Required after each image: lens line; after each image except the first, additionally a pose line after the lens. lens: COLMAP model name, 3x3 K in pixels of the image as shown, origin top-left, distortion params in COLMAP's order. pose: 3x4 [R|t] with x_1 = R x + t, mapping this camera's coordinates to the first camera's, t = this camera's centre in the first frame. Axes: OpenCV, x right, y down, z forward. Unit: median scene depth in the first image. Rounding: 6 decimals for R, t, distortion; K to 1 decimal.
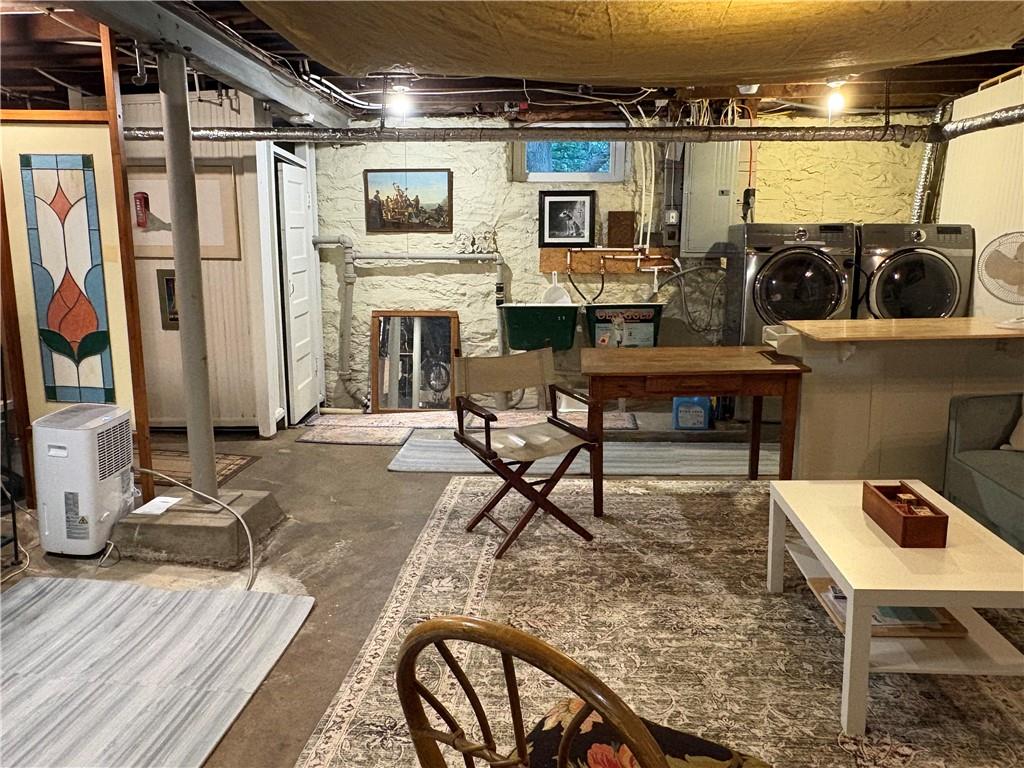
lens RADIAL K [[726.9, 0, 509.3], [0, 726.9, 380.4], [0, 0, 1]] dist [0.004063, 0.001104]
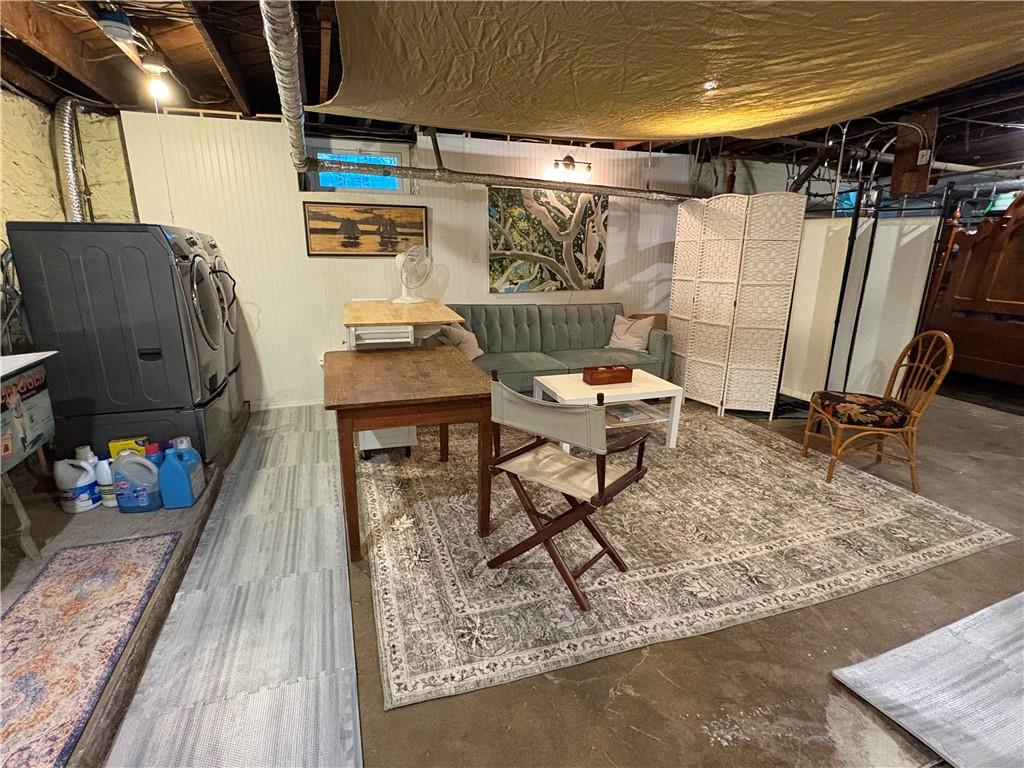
lens RADIAL K [[503.9, 0, 504.9], [0, 503.9, 383.3], [0, 0, 1]] dist [0.002003, 0.003265]
pose [[-0.418035, -0.226081, 0.879849, -0.528045], [0.164737, 0.933612, 0.318166, -0.258092], [-0.893369, 0.277948, -0.353039, 1.391588]]
